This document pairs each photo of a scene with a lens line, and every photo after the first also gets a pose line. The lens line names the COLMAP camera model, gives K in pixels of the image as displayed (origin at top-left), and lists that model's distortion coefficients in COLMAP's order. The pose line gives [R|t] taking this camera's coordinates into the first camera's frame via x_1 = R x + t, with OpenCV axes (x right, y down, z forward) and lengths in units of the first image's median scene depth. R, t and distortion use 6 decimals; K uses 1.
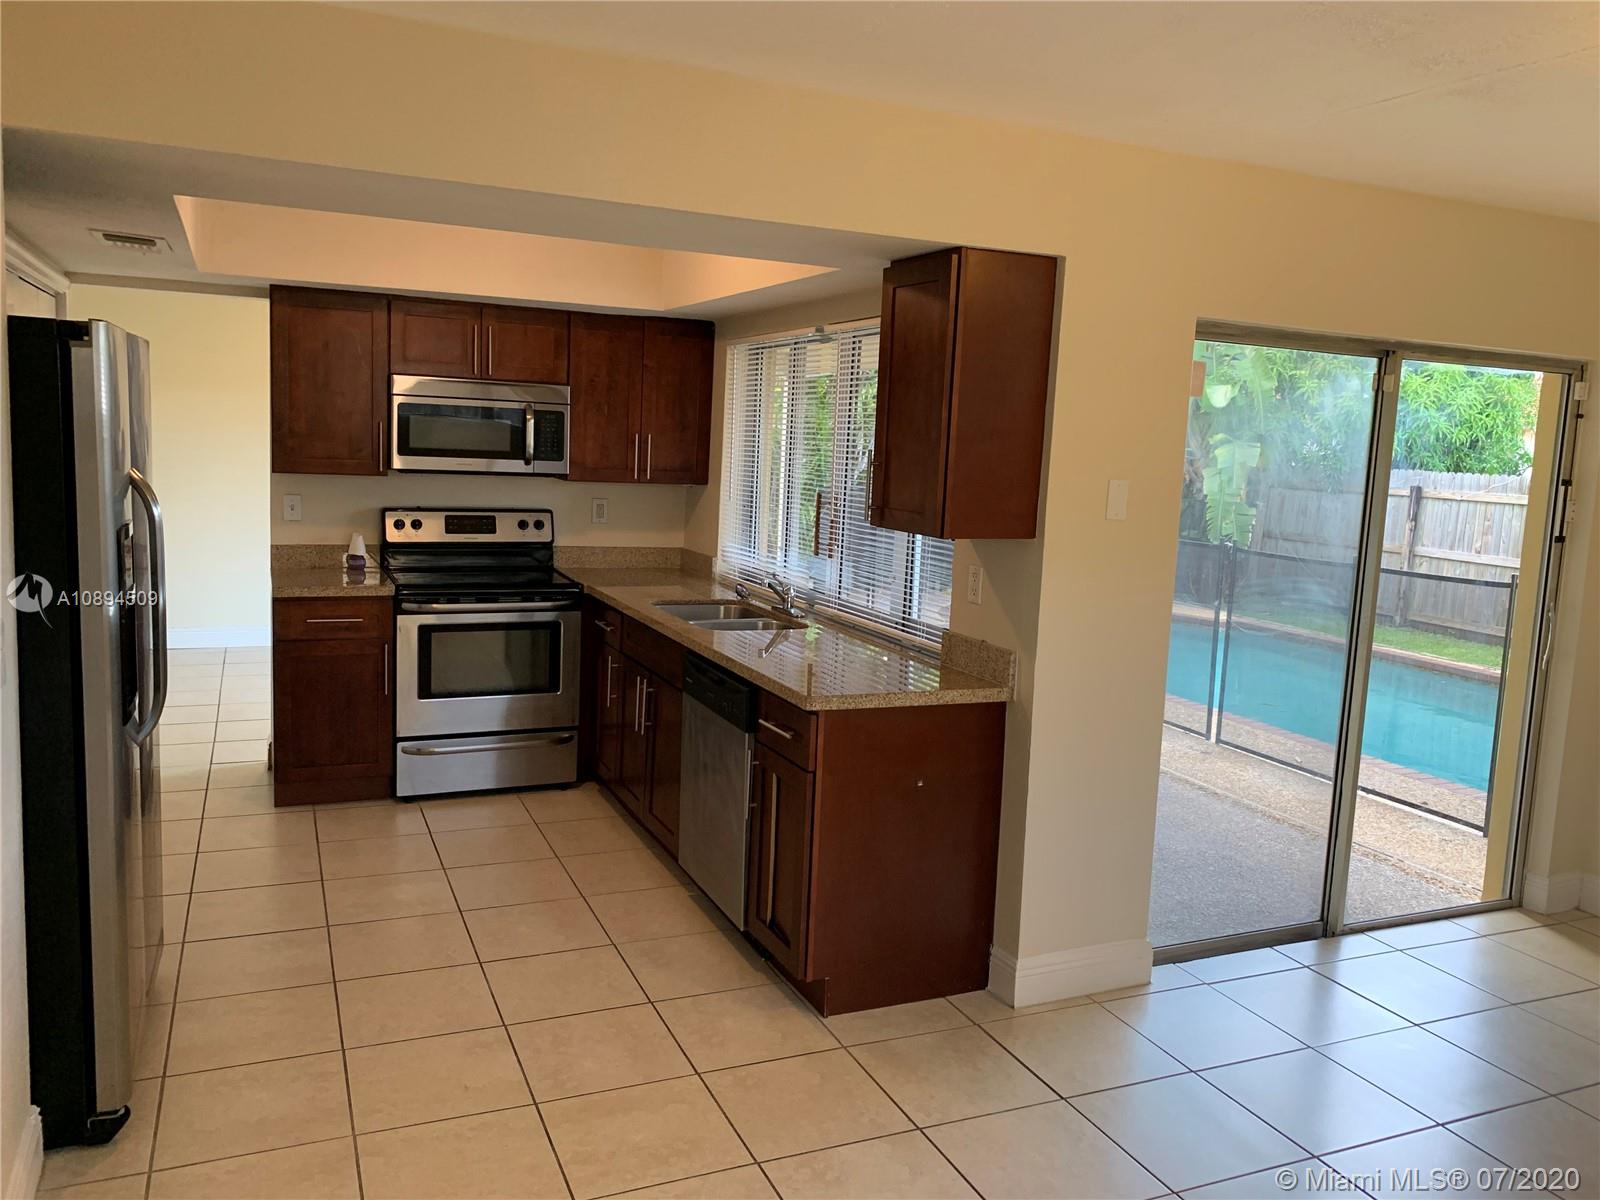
lens RADIAL K [[1233.7, 0, 832.3], [0, 1233.7, 601.7], [0, 0, 1]] dist [0.001639, -0.002578]
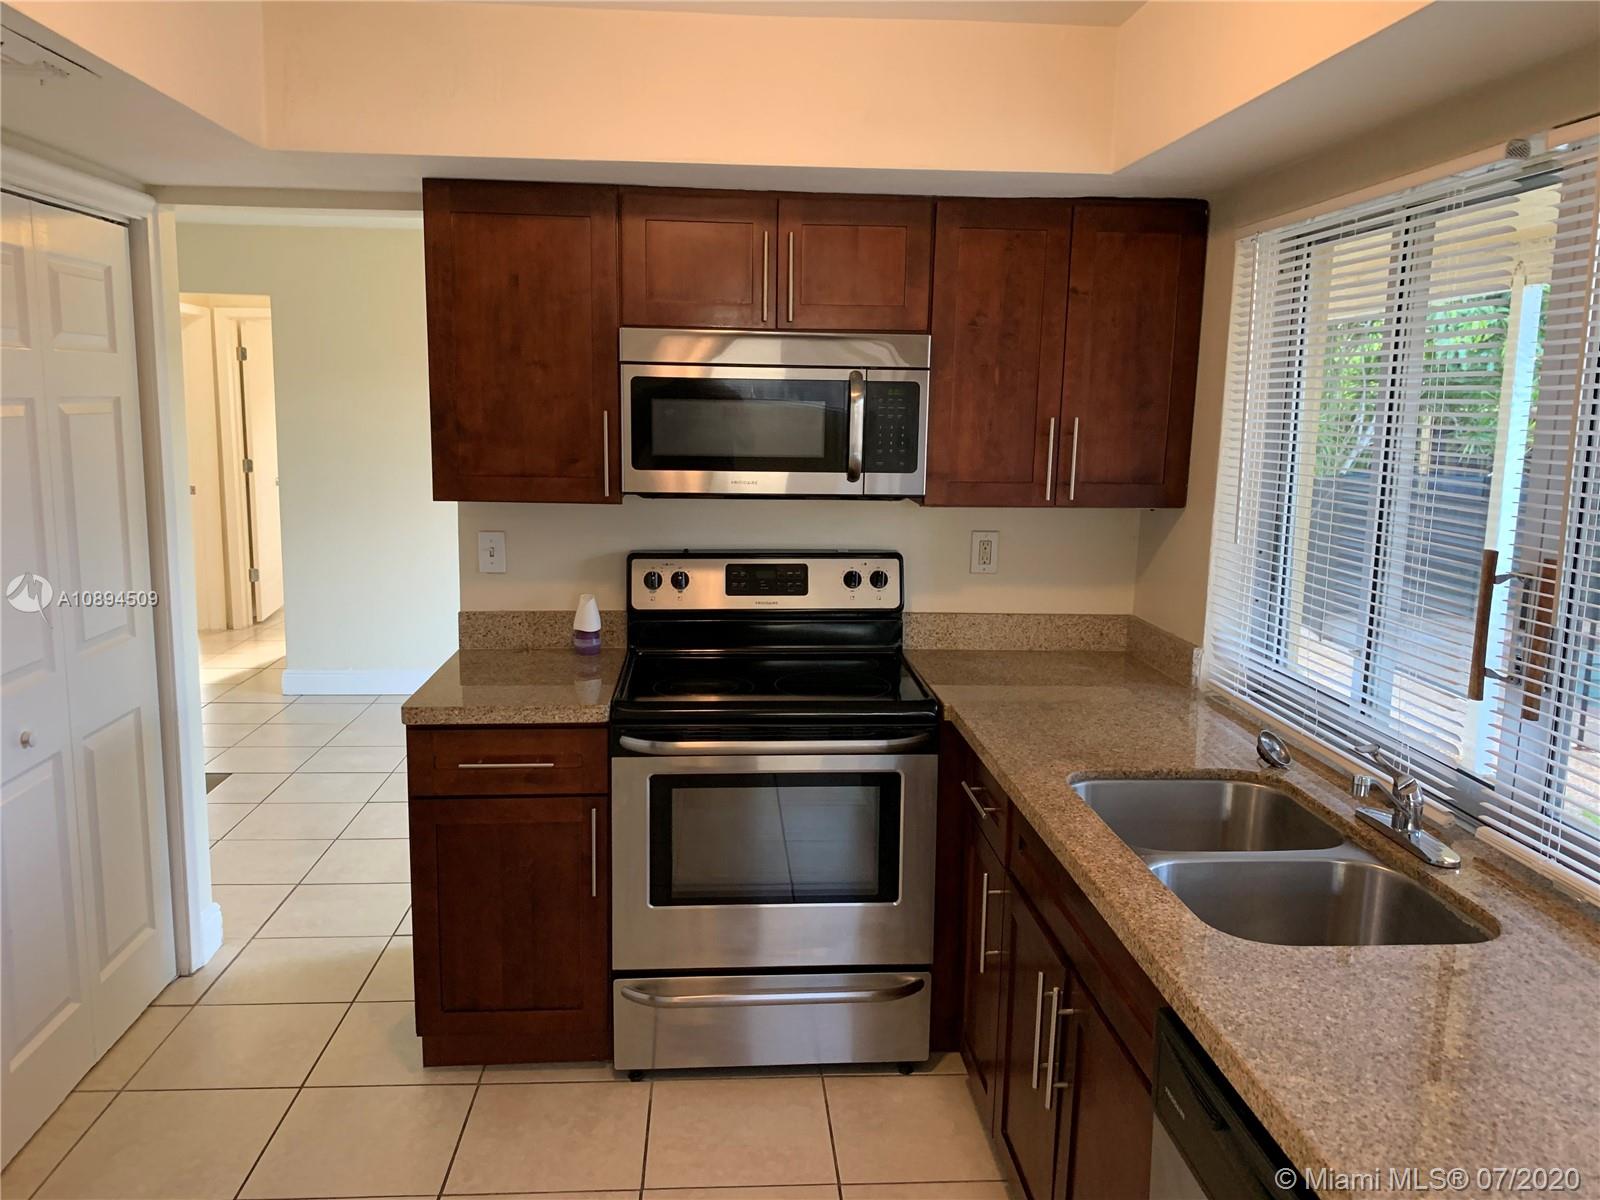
lens RADIAL K [[1244.5, 0, 800.0], [0, 1244.5, 600.0], [0, 0, 1]] dist [0.195093, -0.389853]
pose [[0.936087, 0.024331, -0.350926, -0.068042], [-0.017773, 0.999602, 0.021897, -0.067985], [0.351319, -0.014260, 0.936147, 0.453796]]
